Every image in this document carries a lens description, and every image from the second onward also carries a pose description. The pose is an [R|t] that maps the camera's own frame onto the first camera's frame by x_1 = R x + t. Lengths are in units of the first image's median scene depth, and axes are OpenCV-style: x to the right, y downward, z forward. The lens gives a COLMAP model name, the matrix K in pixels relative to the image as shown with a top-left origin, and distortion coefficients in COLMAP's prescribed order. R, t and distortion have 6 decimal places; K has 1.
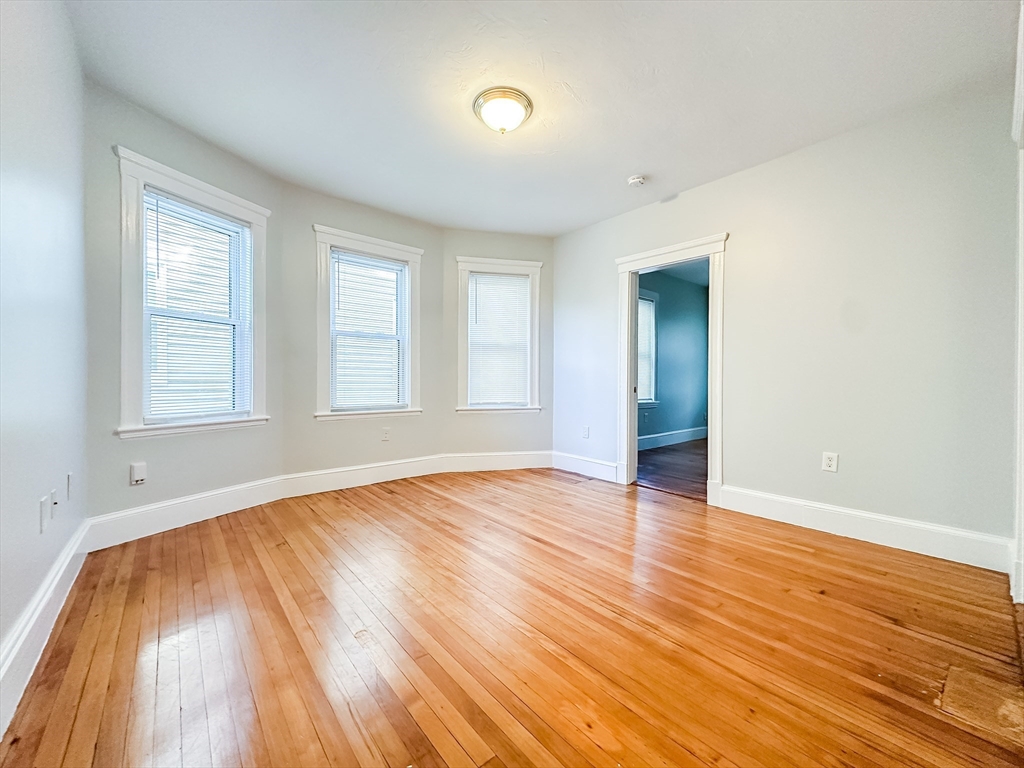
lens RADIAL K [[406.7, 0, 510.5], [0, 406.7, 384.3], [0, 0, 1]] dist [-0.008925, -0.000196]
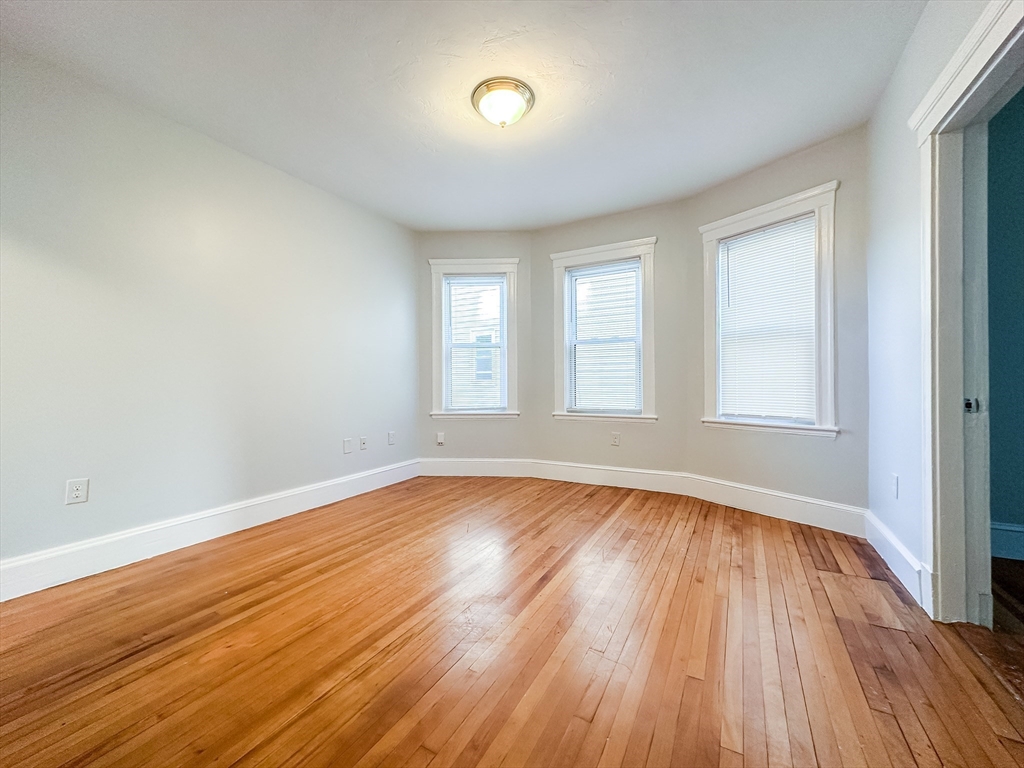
lens RADIAL K [[406.7, 0, 510.5], [0, 406.7, 384.3], [0, 0, 1]] dist [-0.008925, -0.000196]
pose [[0.349364, -0.003608, -0.936980, 0.638199], [0.001818, 0.999993, -0.003173, -0.009091], [0.936985, -0.000595, 0.349368, 0.501894]]
